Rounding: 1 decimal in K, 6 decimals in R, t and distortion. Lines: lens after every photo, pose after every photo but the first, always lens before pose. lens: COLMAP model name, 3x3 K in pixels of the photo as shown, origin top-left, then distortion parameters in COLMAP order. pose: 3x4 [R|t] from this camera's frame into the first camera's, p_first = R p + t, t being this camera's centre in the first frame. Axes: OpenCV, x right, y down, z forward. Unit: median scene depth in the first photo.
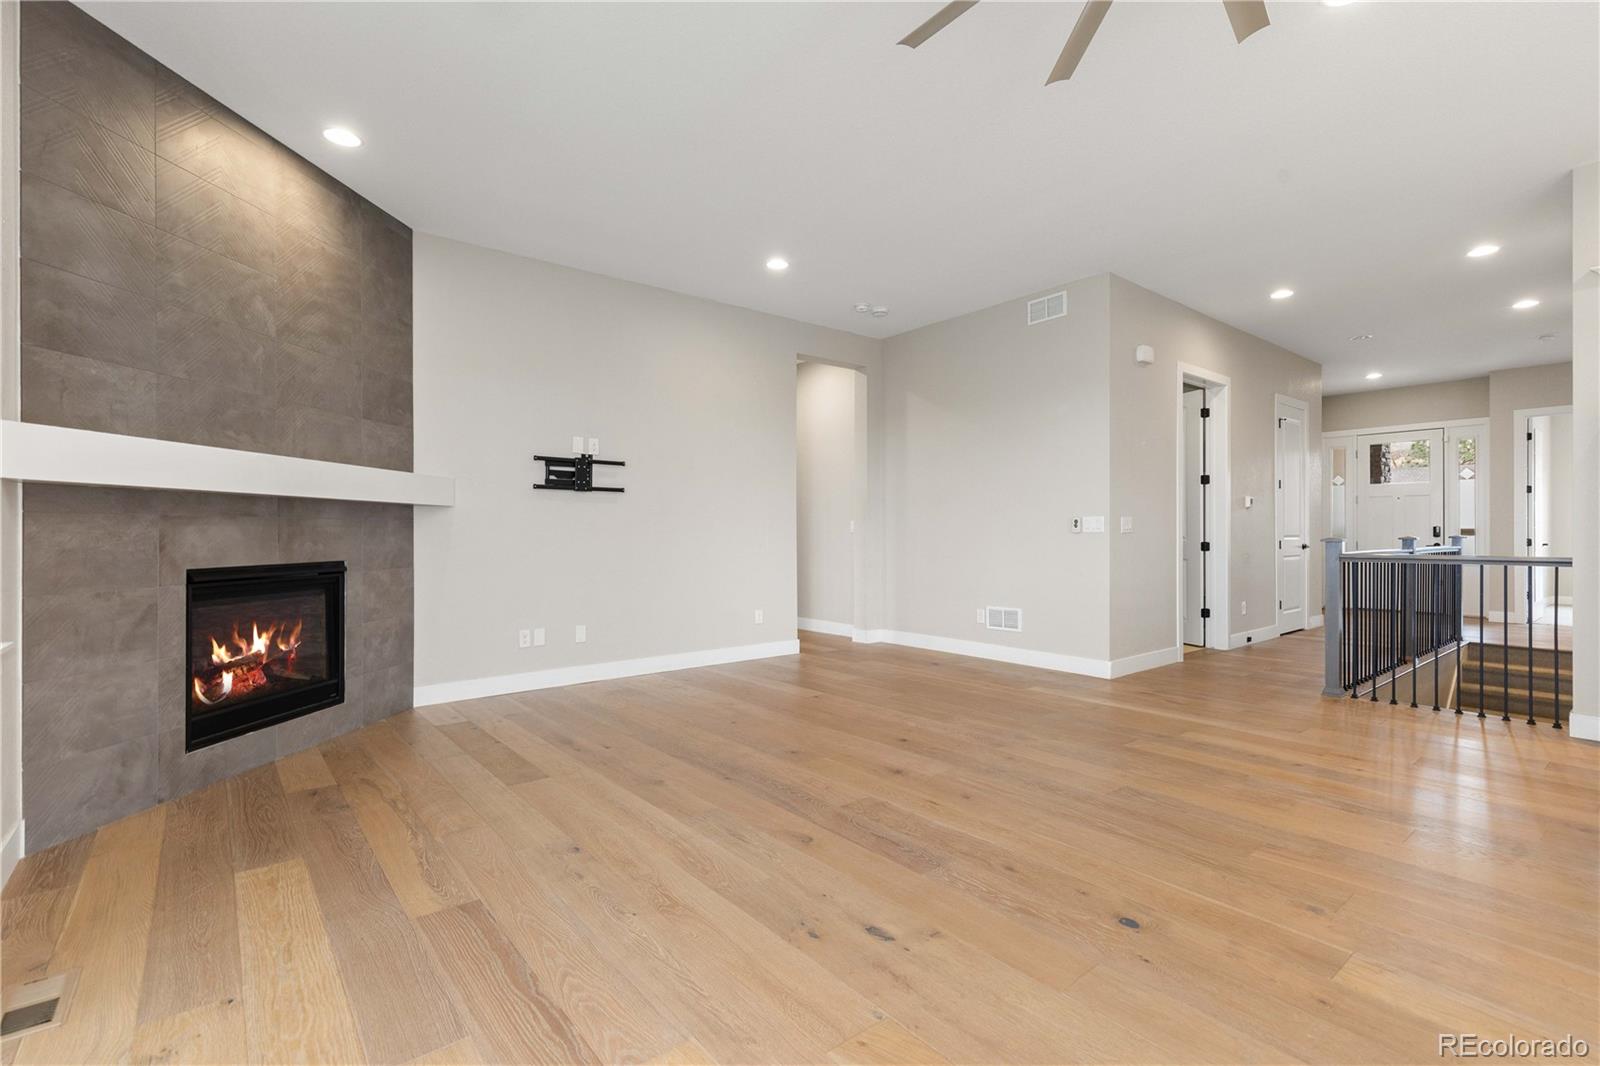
lens RADIAL K [[728.6, 0, 785.0], [0, 728.6, 524.4], [0, 0, 1]] dist [0.004316, -0.000365]
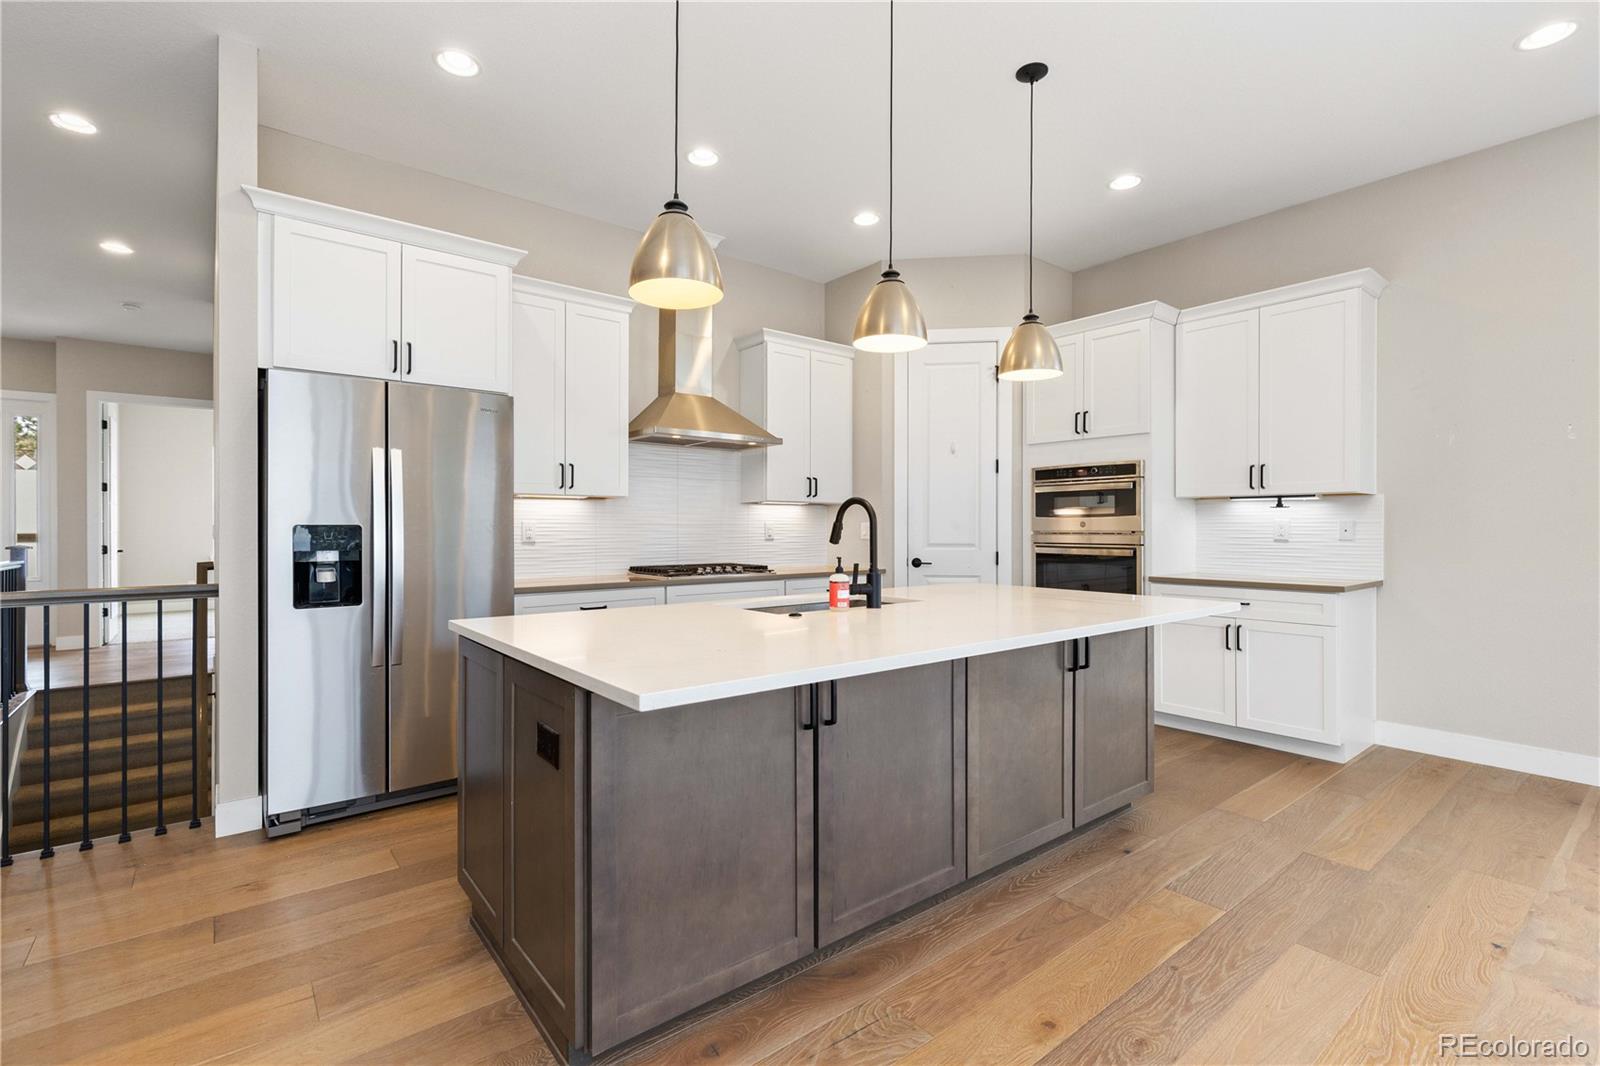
lens RADIAL K [[728.6, 0, 798.9], [0, 728.6, 532.6], [0, 0, 1]] dist [0.004316, -0.000365]
pose [[-0.004881, -0.005844, 0.999971, 0.390625], [-0.007873, 0.999952, 0.005806, -0.014456], [-0.999957, -0.007844, -0.004926, 0.472075]]
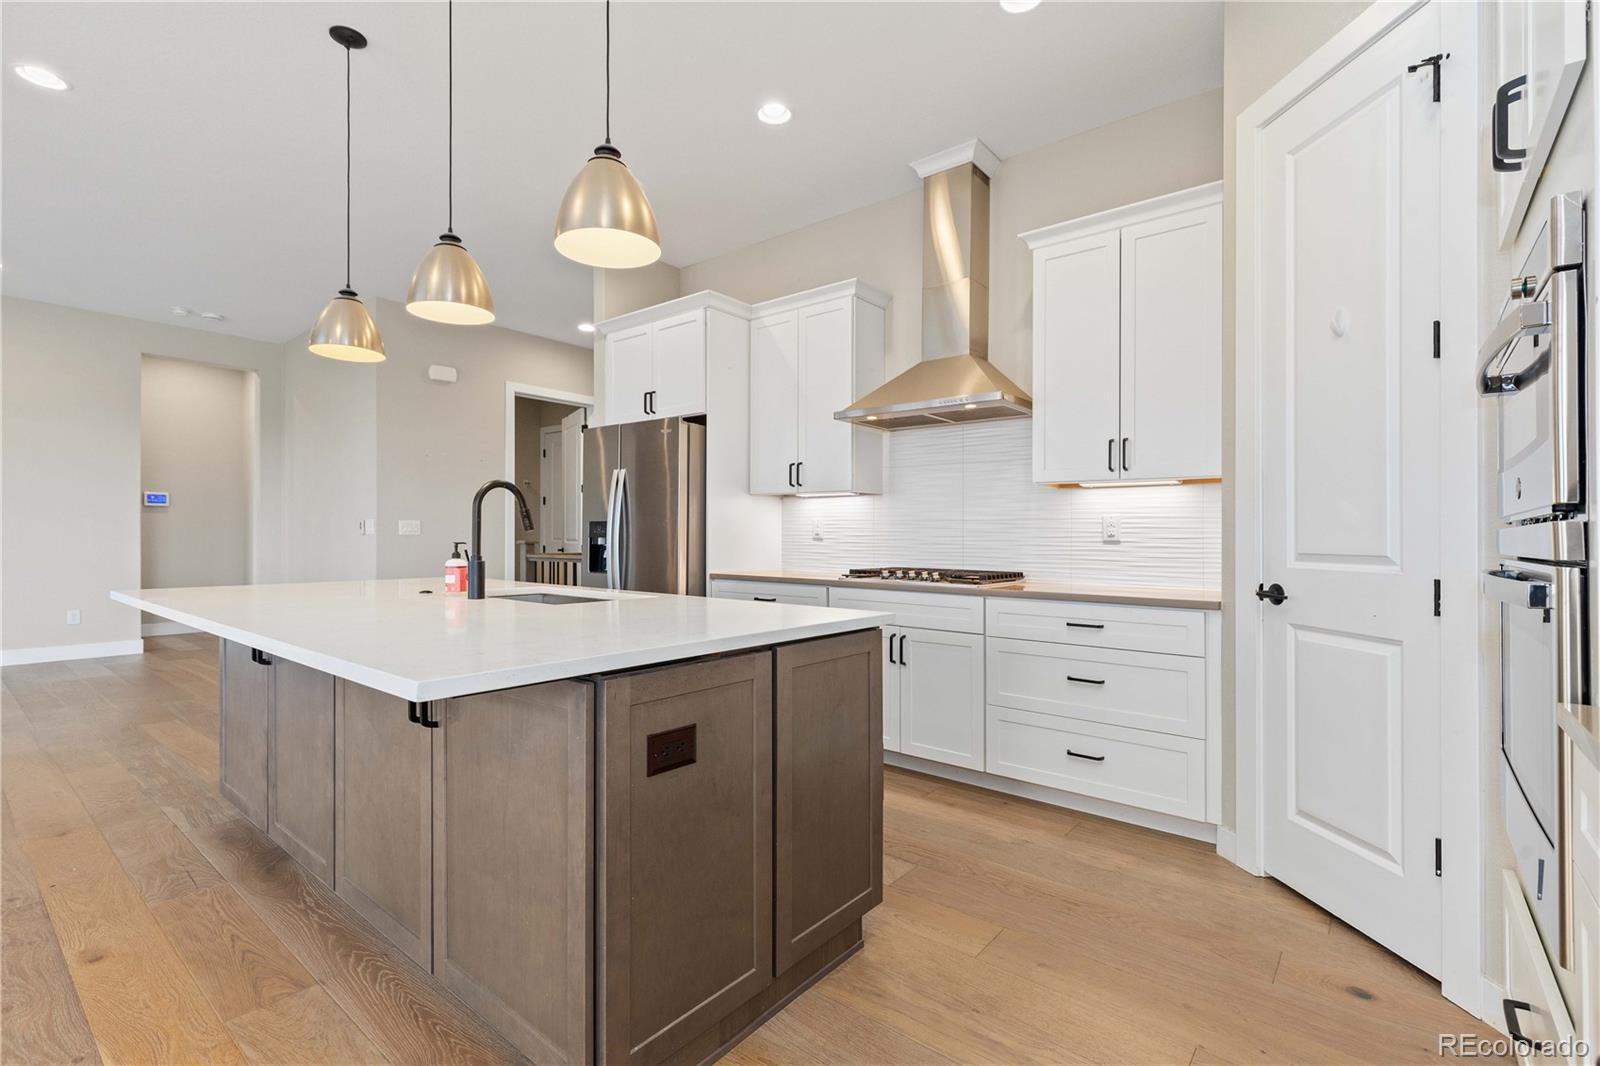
lens RADIAL K [[728.6, 0, 788.0], [0, 728.6, 537.2], [0, 0, 1]] dist [0.004316, -0.000365]
pose [[0.978202, 0.007906, 0.207503, 1.223585], [-0.010119, 0.999903, 0.009604, -0.002443], [-0.207407, -0.011495, 0.978187, -0.293633]]
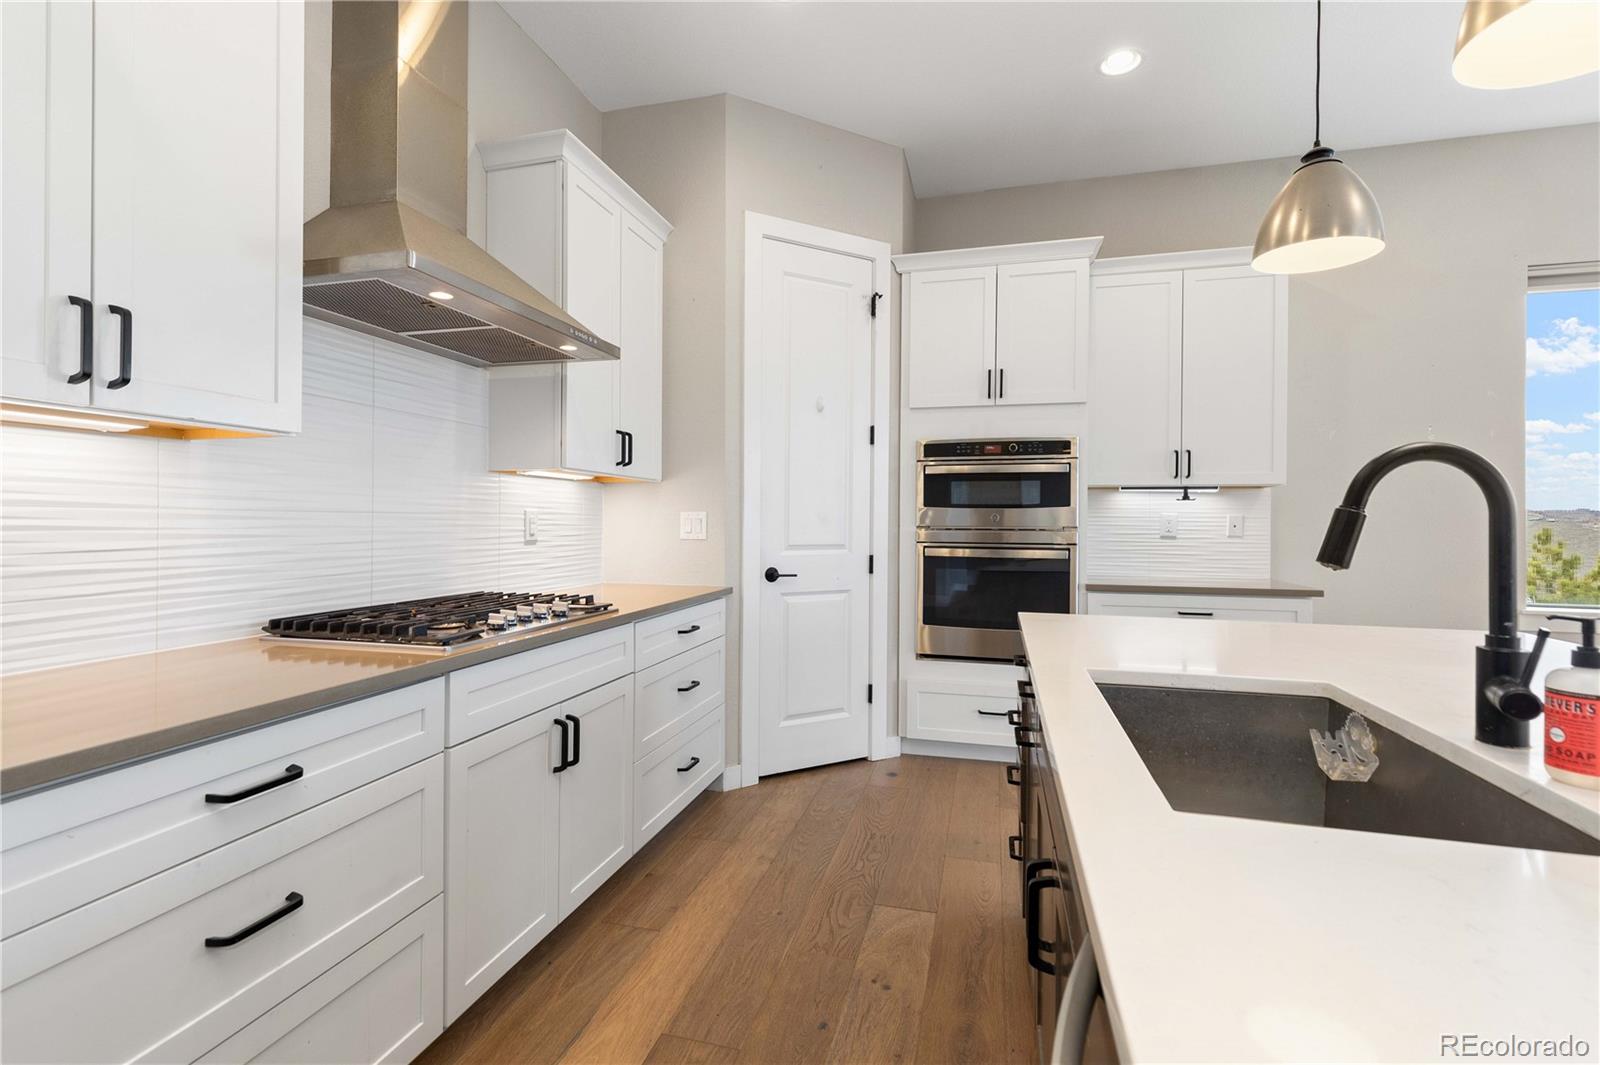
lens RADIAL K [[728.6, 0, 790.7], [0, 728.6, 521.4], [0, 0, 1]] dist [0.004316, -0.000365]
pose [[-0.589863, -0.002373, 0.807500, 1.030423], [-0.010557, 0.999933, -0.004773, -0.012979], [-0.807435, -0.011340, -0.589848, 0.754521]]
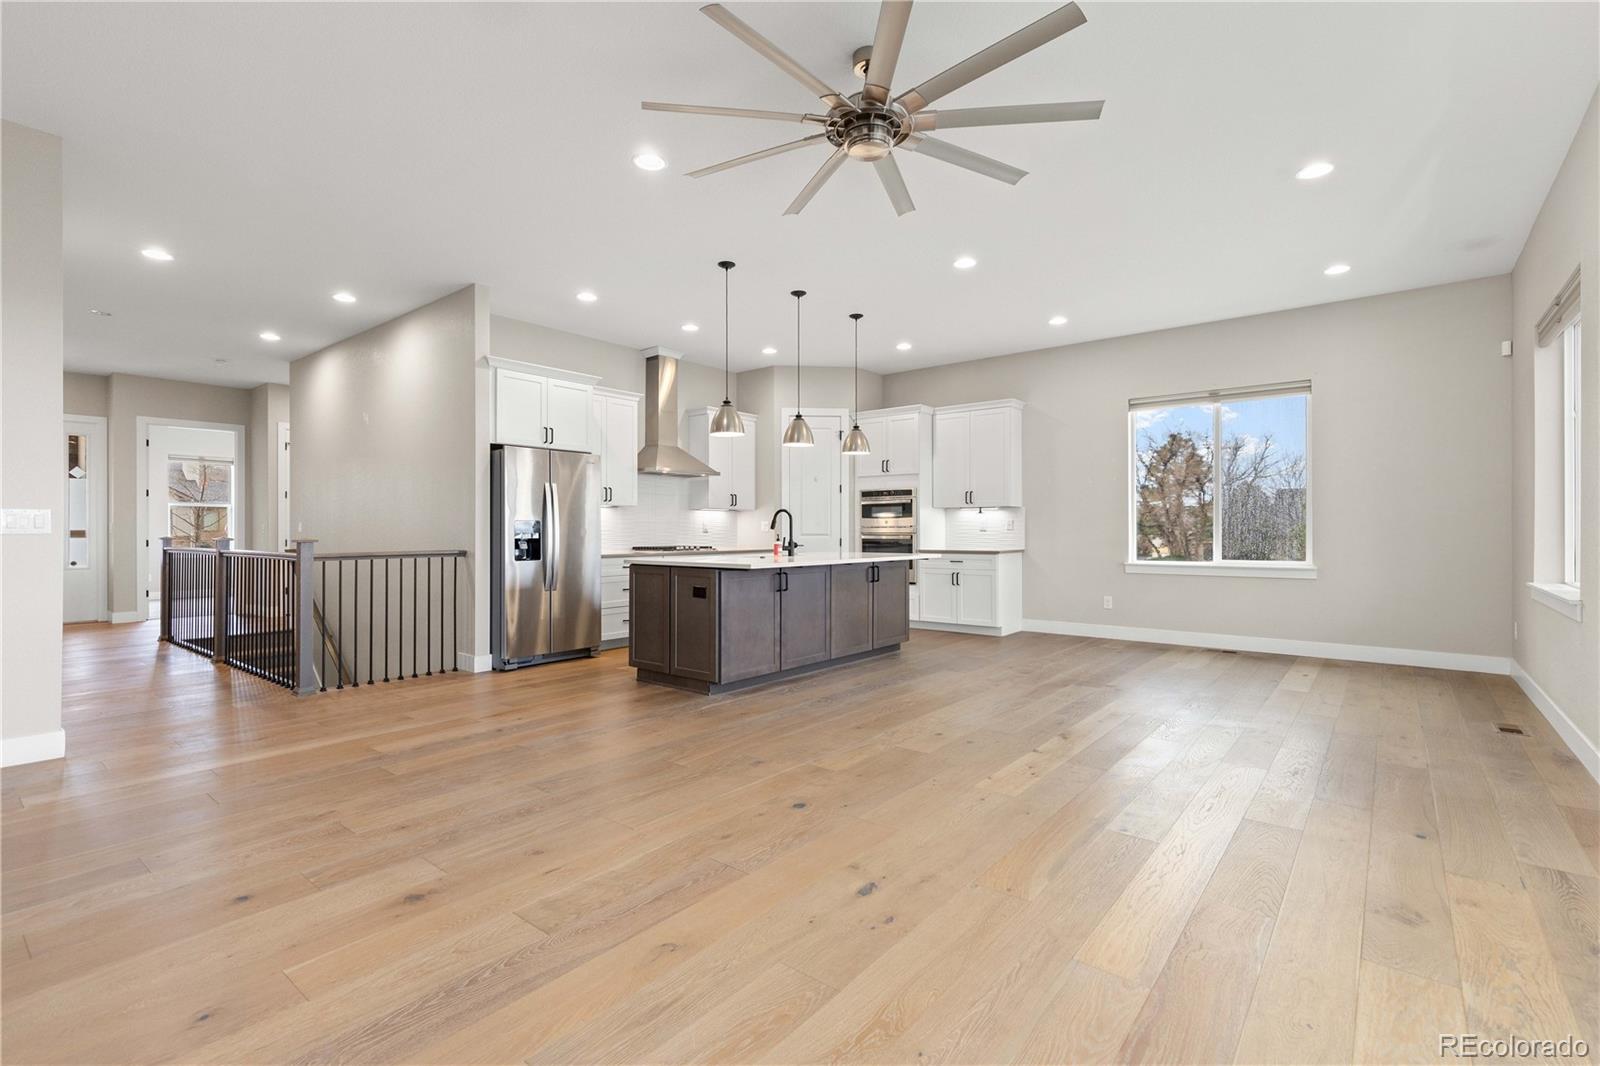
lens RADIAL K [[728.6, 0, 800.5], [0, 728.6, 529.0], [0, 0, 1]] dist [0.004316, -0.000365]
pose [[-0.217146, 0.003028, 0.976135, -0.511364], [-0.006024, 0.999972, -0.004442, 0.007416], [-0.976121, -0.006845, -0.217121, 0.730793]]
